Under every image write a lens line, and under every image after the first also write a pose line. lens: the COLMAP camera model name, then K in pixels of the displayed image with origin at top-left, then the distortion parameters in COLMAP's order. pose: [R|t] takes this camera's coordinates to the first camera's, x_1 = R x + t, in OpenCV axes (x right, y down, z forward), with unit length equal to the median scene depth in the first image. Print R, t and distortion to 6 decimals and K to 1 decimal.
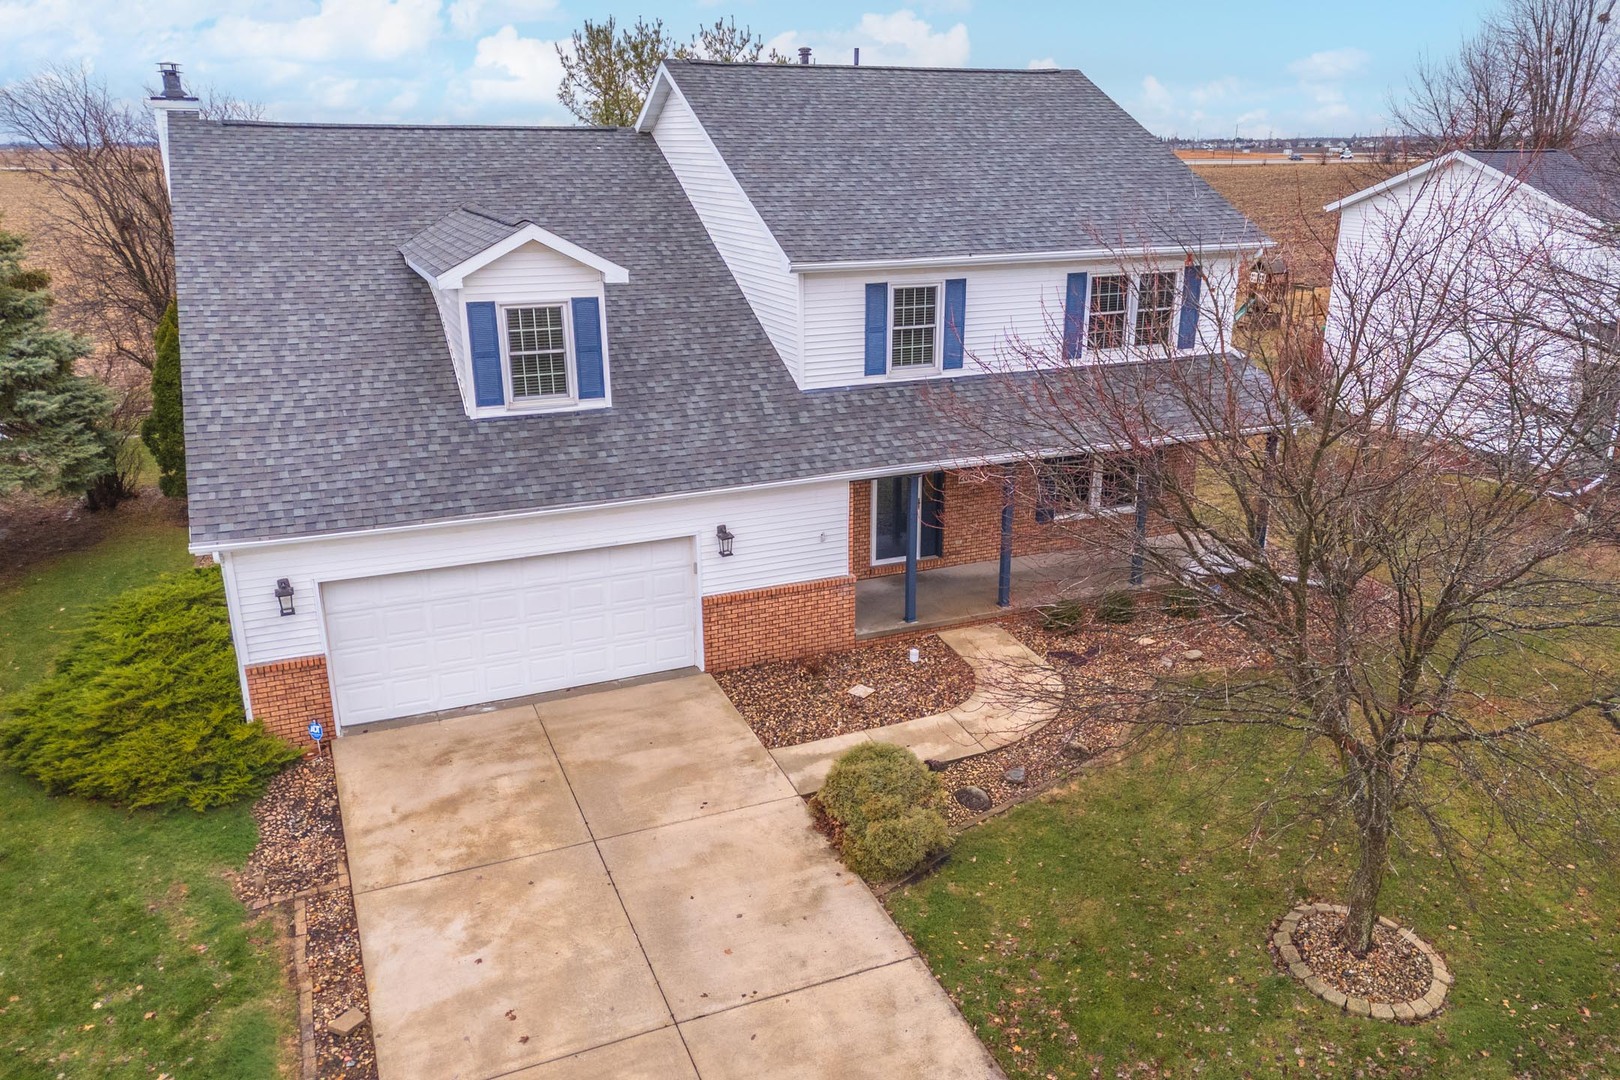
lens RADIAL K [[1187.1, 0, 811.8], [0, 1187.1, 547.3], [0, 0, 1]] dist [0.042387, -0.000325]
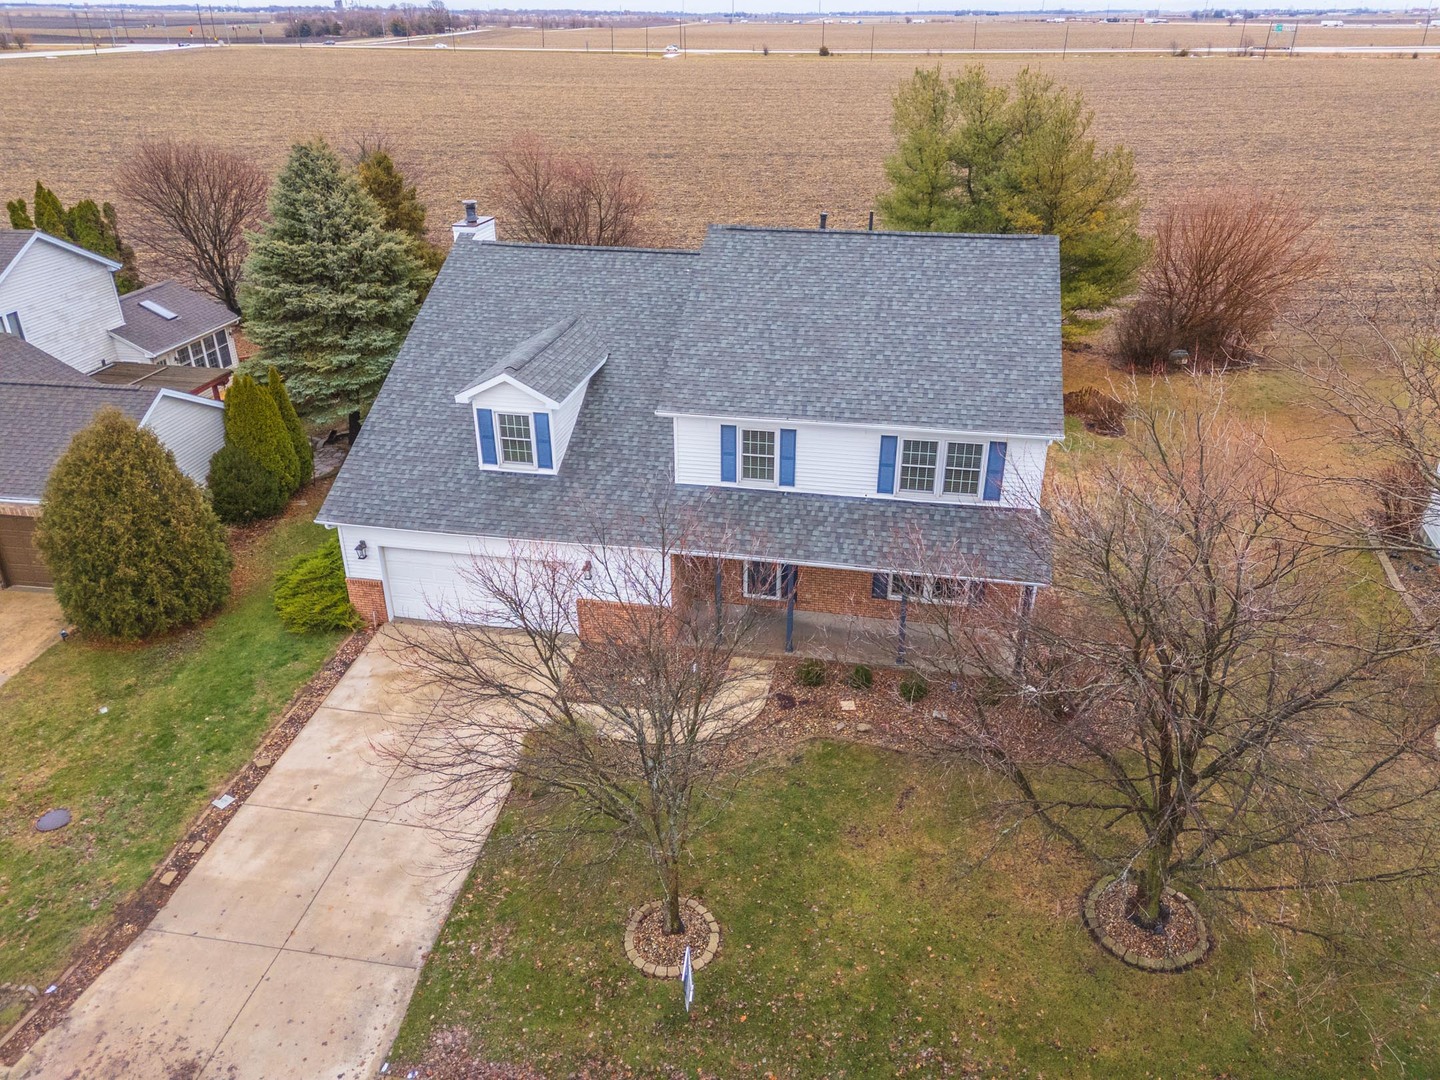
lens RADIAL K [[1029.4, 0, 726.4], [0, 1029.4, 540.6], [0, 0, 1]] dist [0.043920, -0.004033]
pose [[0.834095, 0.248850, -0.492300, 0.724214], [-0.179323, 0.966310, 0.184631, -0.319056], [0.521660, -0.065719, 0.850619, -0.114622]]
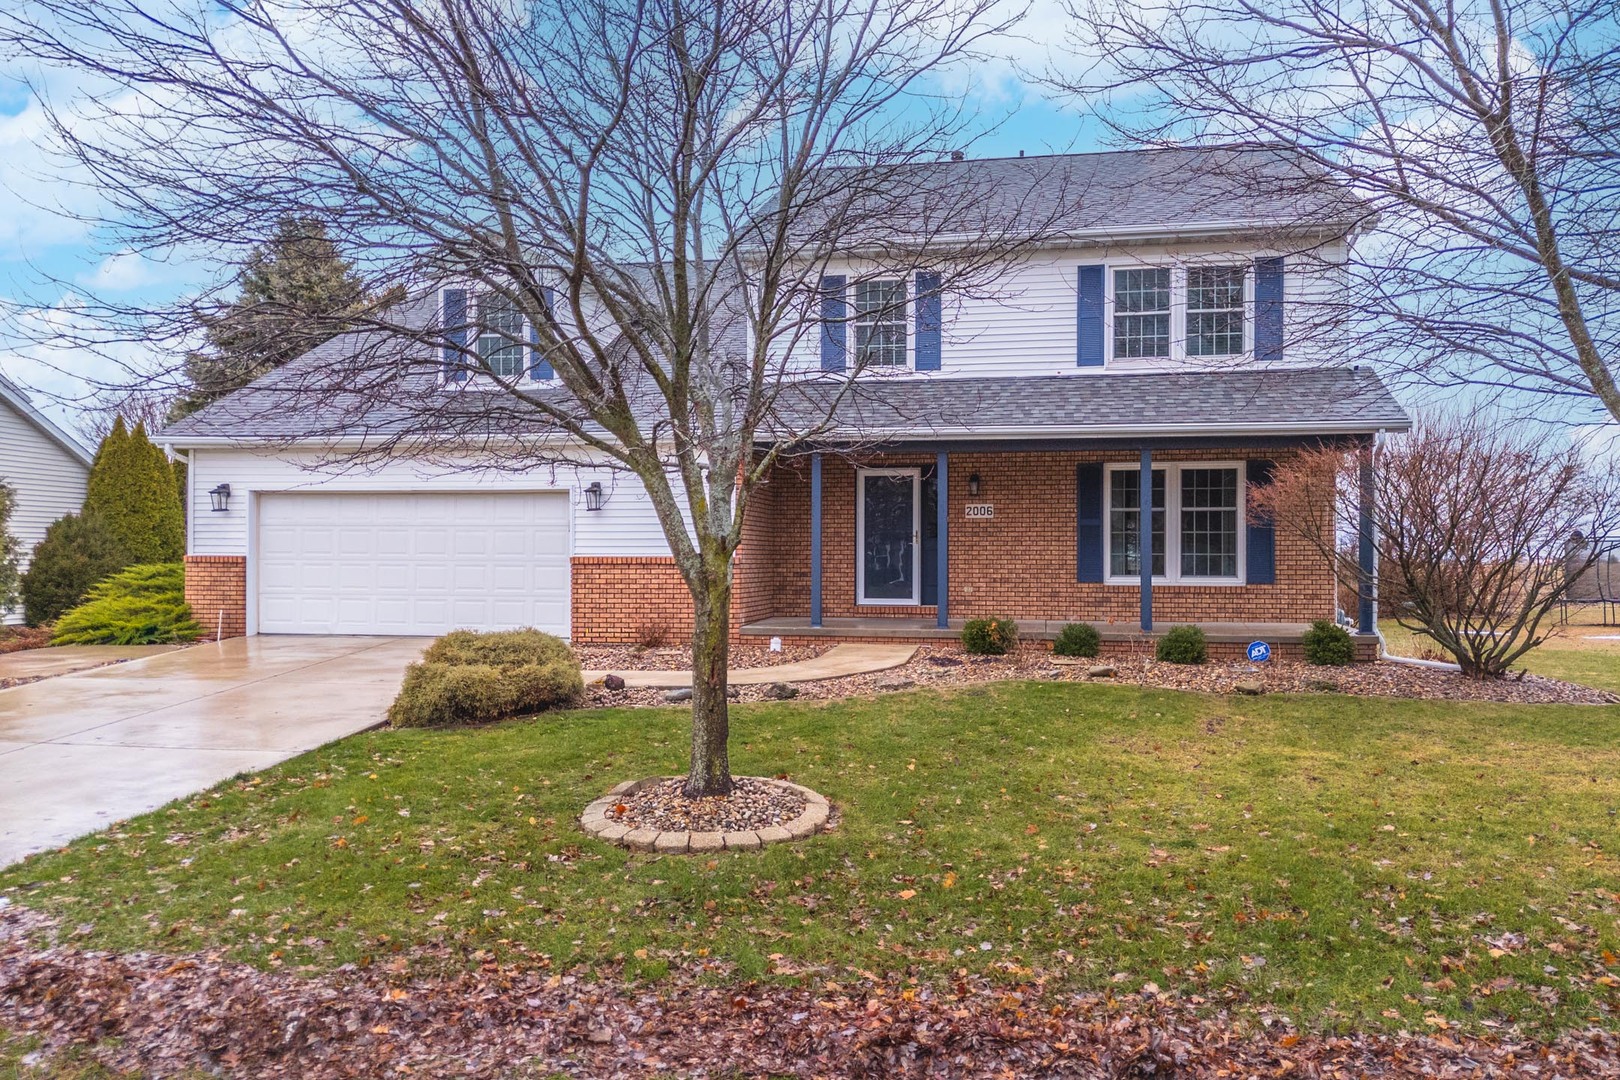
lens RADIAL K [[1187.1, 0, 811.8], [0, 1187.1, 547.3], [0, 0, 1]] dist [0.042387, -0.000325]
pose [[0.833119, 0.003167, -0.553085, 0.566422], [-0.181537, 0.946152, -0.268033, 0.242133], [0.522453, 0.323709, 0.788831, 0.306704]]
